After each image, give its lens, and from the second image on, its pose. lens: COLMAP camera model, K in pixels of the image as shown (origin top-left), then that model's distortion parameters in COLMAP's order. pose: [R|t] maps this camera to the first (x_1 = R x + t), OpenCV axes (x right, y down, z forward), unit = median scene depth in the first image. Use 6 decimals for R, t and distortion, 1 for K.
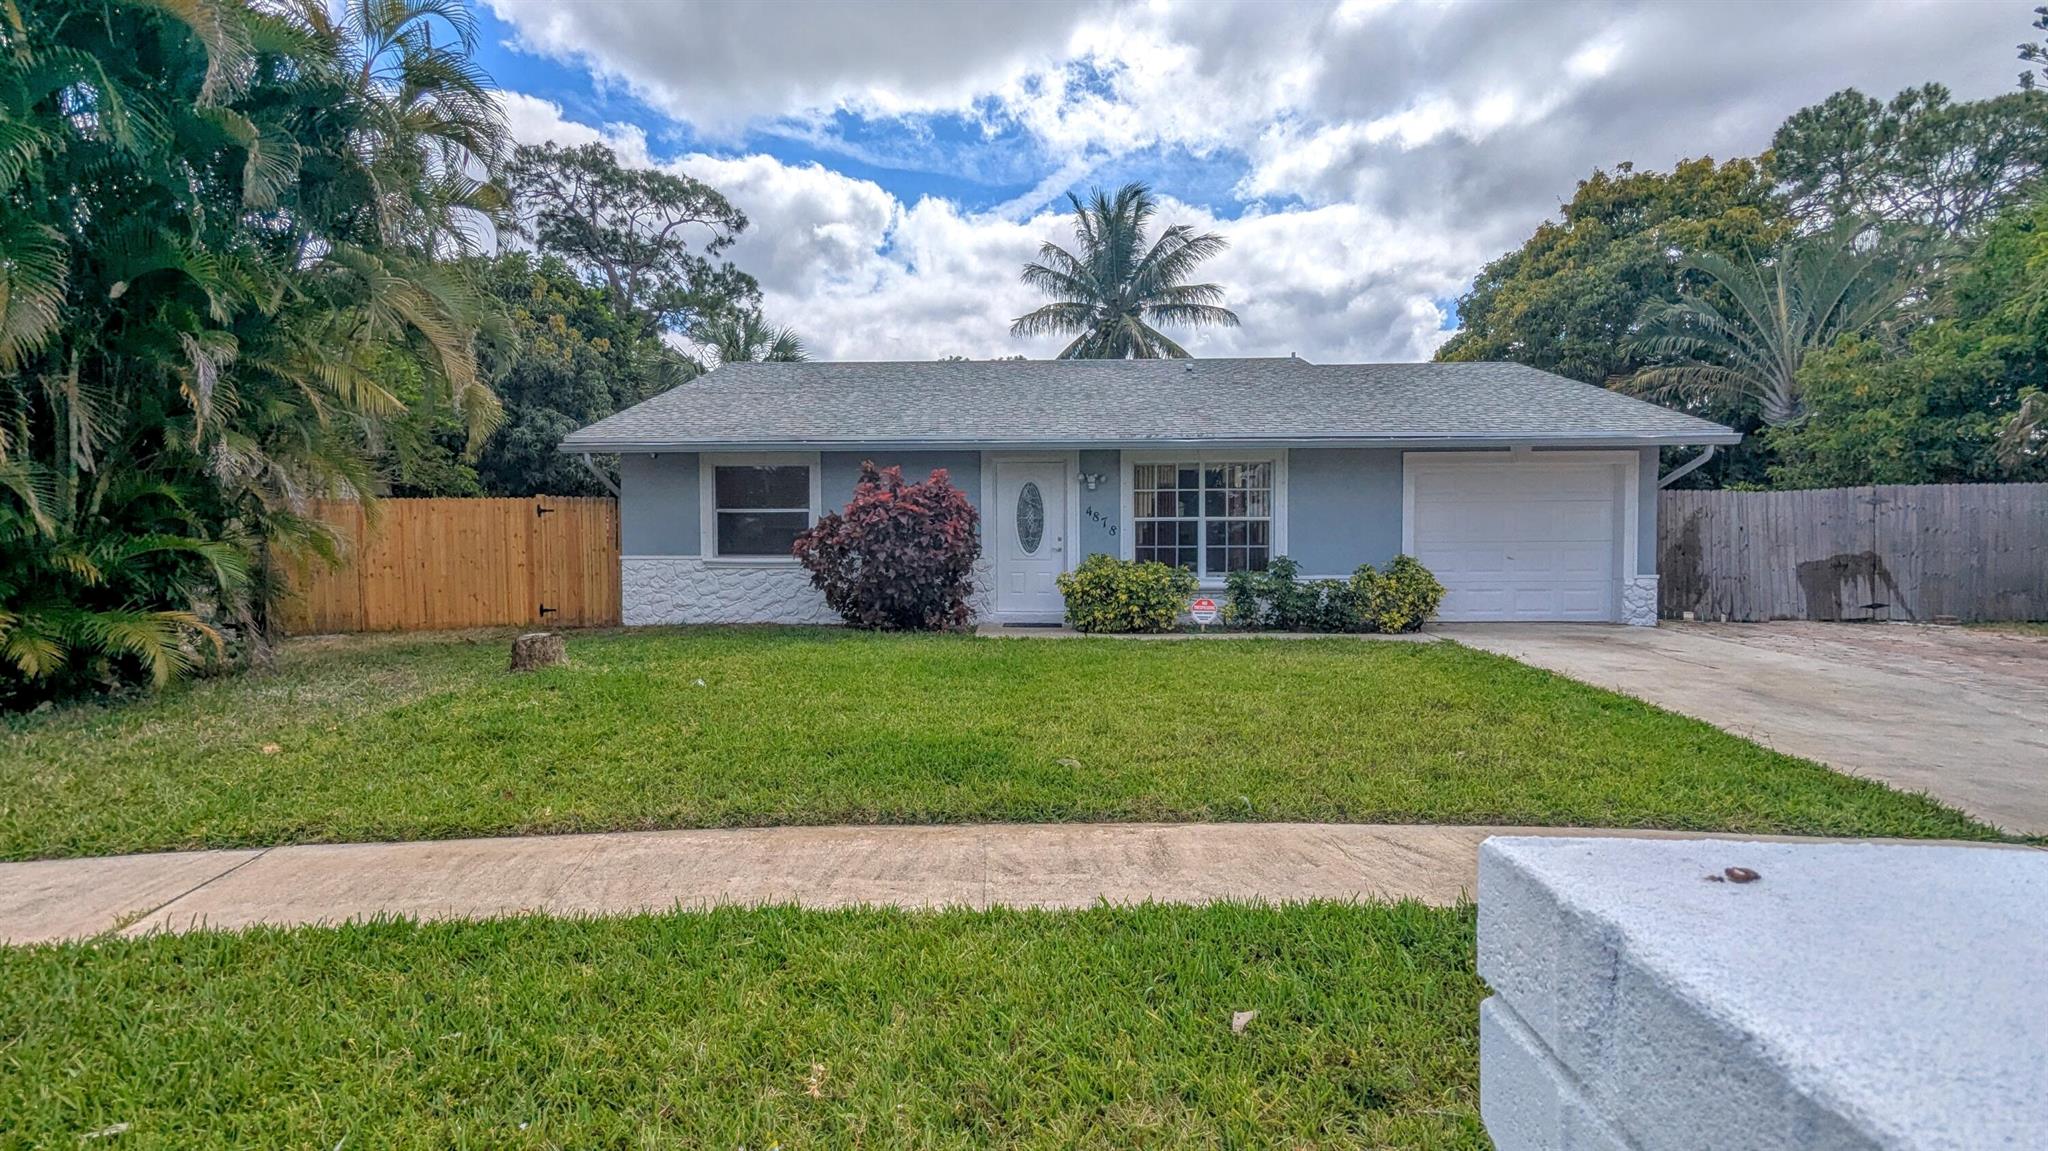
lens RADIAL K [[958.3, 0, 1013.6], [0, 958.3, 586.3], [0, 0, 1]] dist [0.000339, -0.001395]
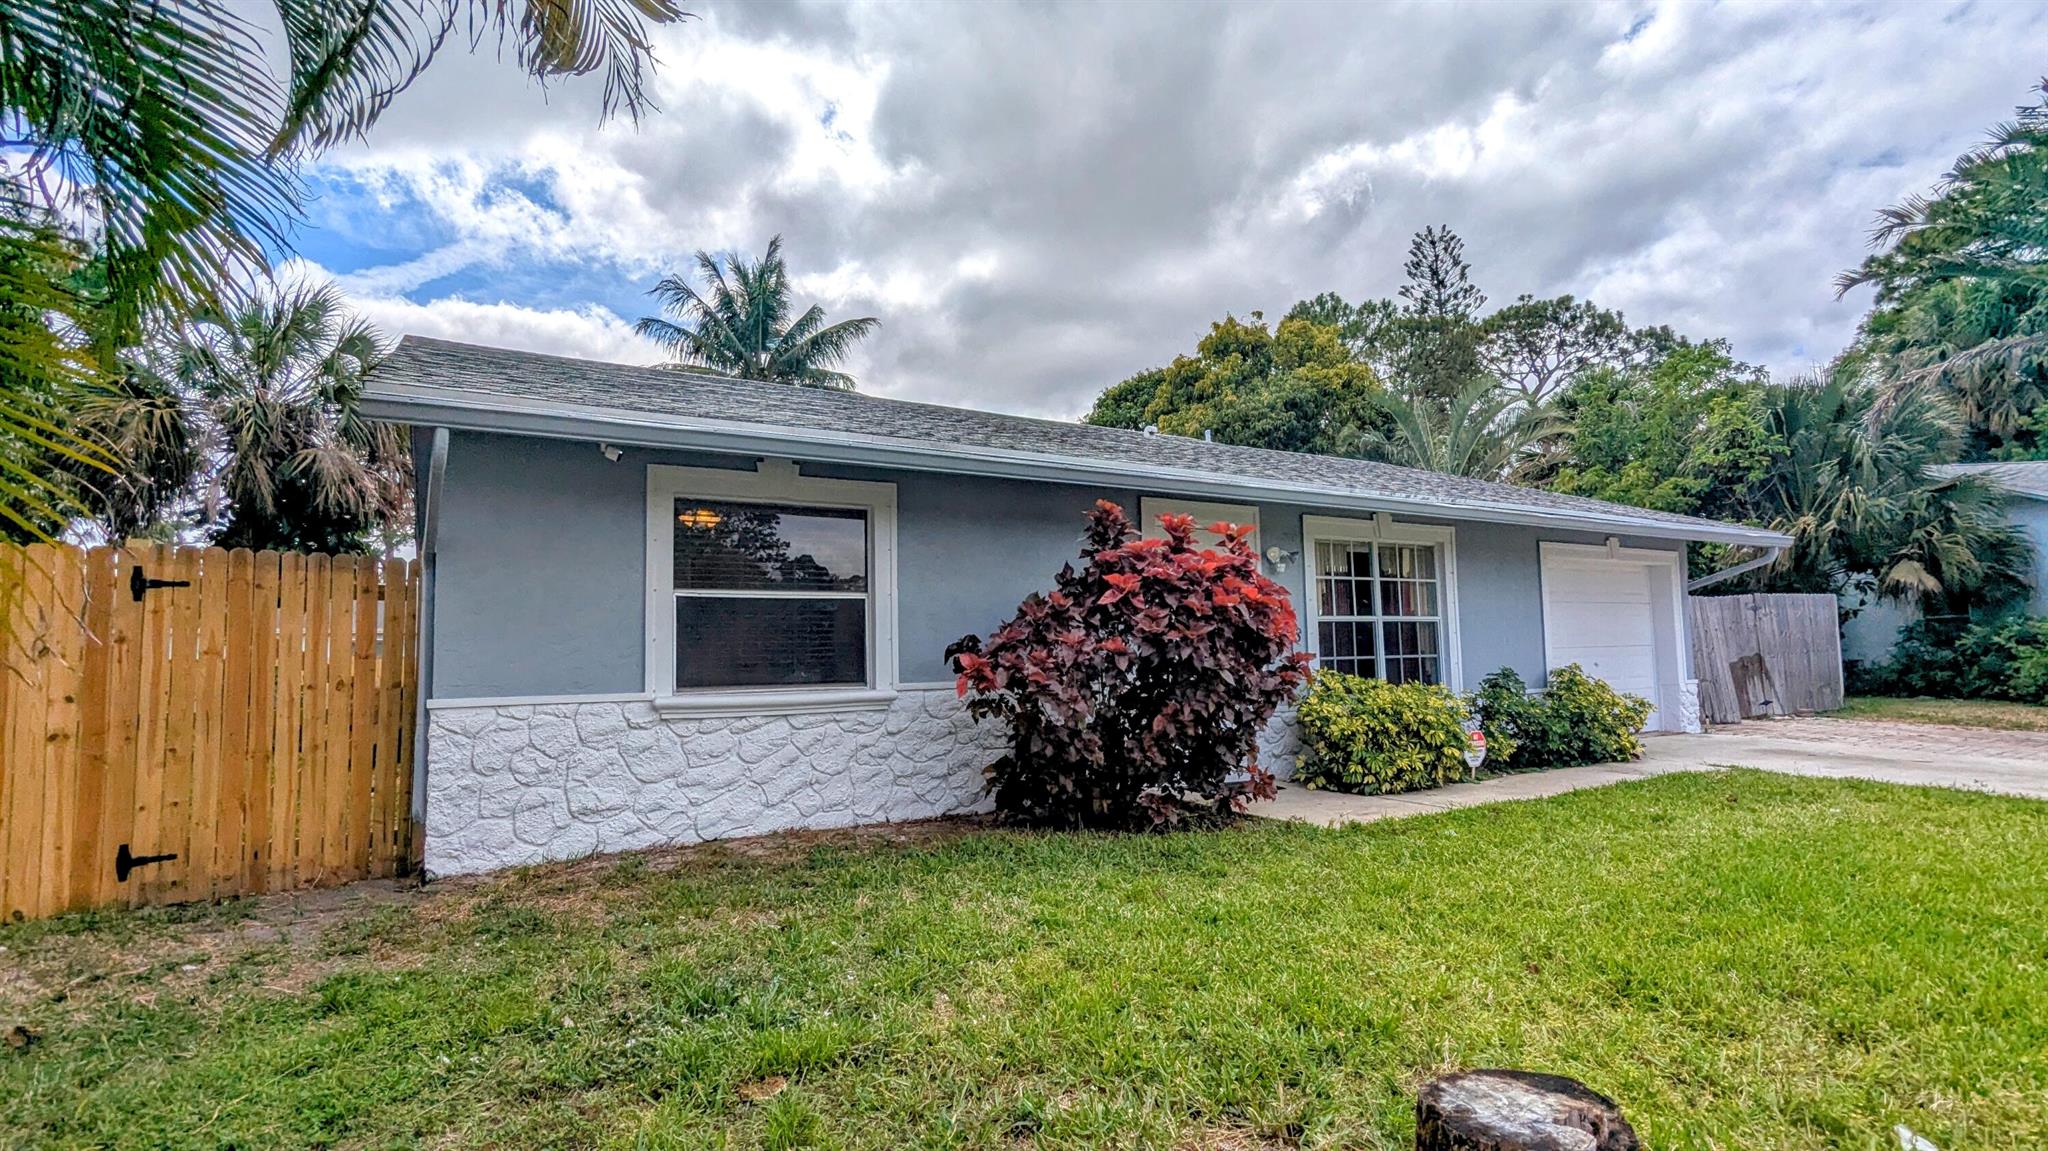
lens RADIAL K [[960.6, 0, 1005.6], [0, 960.6, 598.8], [0, 0, 1]] dist [-0.000708, -0.000034]
pose [[0.843137, 0.019056, 0.537362, -0.412958], [0.040484, 0.994286, -0.098779, -0.023931], [-0.536173, 0.105039, 0.837547, 0.518261]]
